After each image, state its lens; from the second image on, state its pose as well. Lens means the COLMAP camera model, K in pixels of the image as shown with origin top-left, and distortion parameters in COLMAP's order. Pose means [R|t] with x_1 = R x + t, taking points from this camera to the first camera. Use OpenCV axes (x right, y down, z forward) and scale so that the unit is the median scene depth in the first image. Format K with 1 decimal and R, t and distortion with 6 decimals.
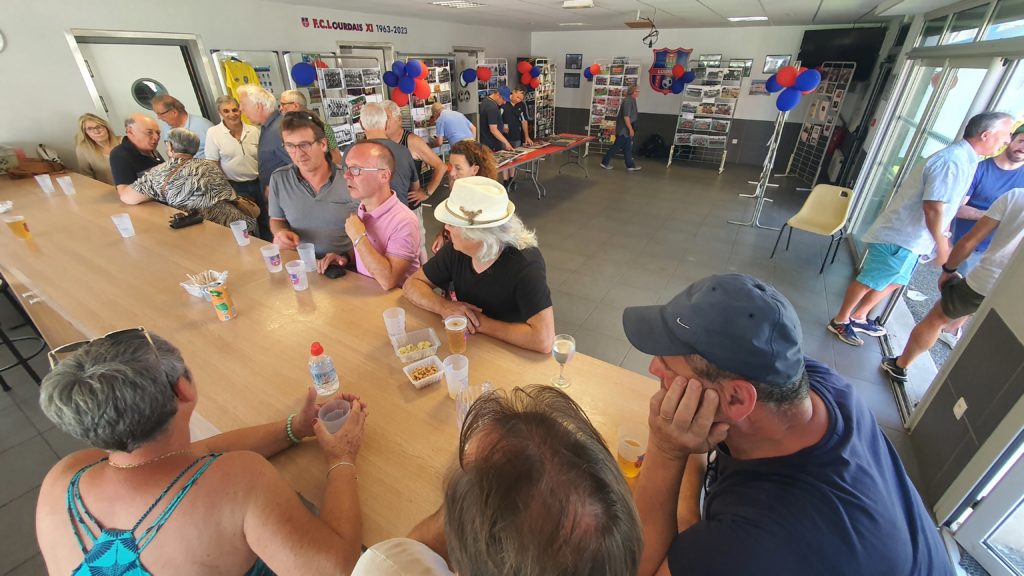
lens RADIAL K [[411.3, 0, 510.7], [0, 411.3, 287.2], [0, 0, 1]] dist [-0.006929, -0.000353]
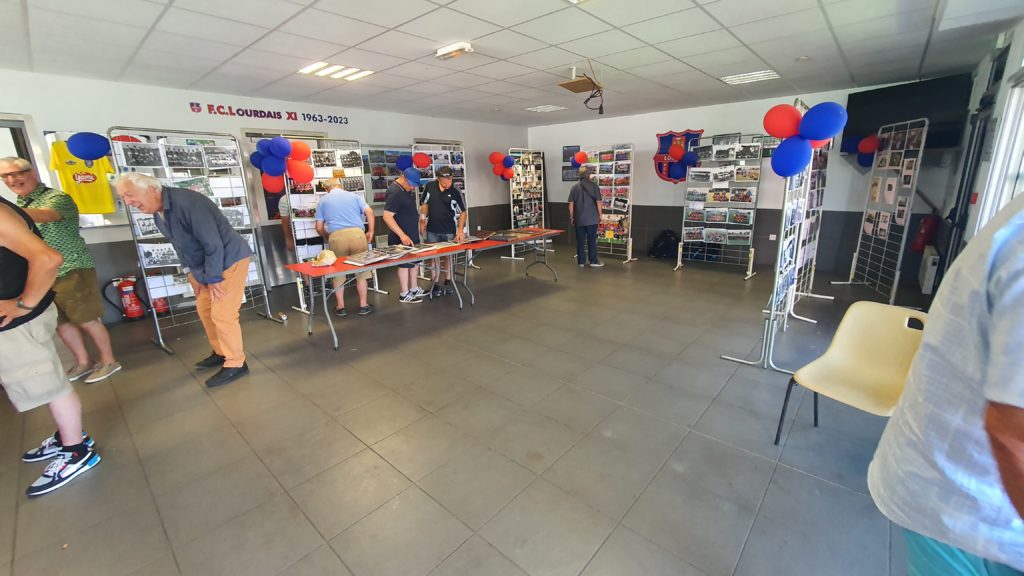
lens RADIAL K [[411.3, 0, 515.2], [0, 411.3, 284.0], [0, 0, 1]] dist [-0.006929, -0.000353]
pose [[0.982953, 0.018465, -0.182926, 0.265534], [-0.063178, 0.968280, -0.241748, -0.076454], [0.172660, 0.249184, 0.952941, 0.273248]]
